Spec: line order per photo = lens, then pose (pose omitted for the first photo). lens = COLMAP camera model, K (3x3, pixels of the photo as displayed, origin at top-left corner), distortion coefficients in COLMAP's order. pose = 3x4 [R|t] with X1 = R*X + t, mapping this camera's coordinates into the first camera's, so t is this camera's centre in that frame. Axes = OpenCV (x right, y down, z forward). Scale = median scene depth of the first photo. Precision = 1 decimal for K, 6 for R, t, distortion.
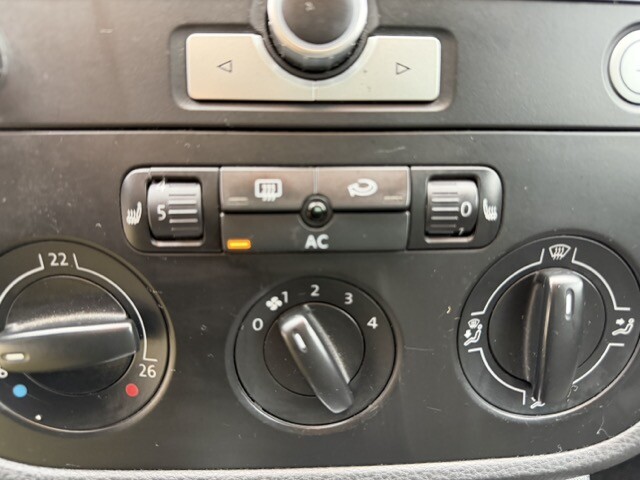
lens RADIAL K [[458.5, 0, 319.3], [0, 458.5, 234.3], [0, 0, 1]] dist [-0.008840, -0.005725]
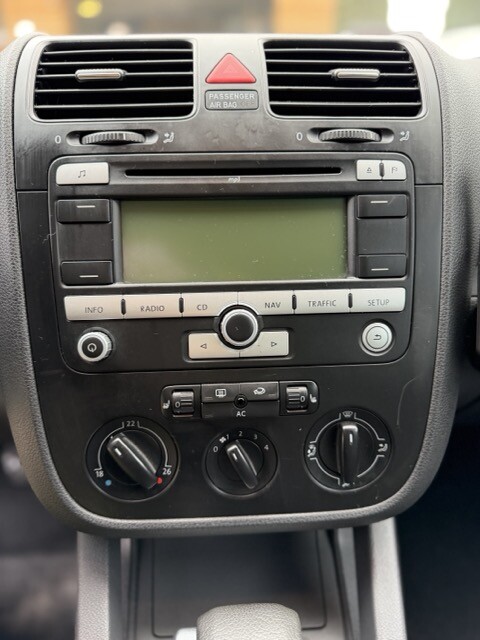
lens RADIAL K [[505.3, 0, 243.7], [0, 505.3, 325.7], [0, 0, 1]] dist [0.026195, -0.010467]
pose [[0.999767, -0.021546, -0.001358, 0.021208], [0.021442, 0.998322, -0.053798, -0.285060], [0.002515, 0.053756, 0.998551, -1.585140]]
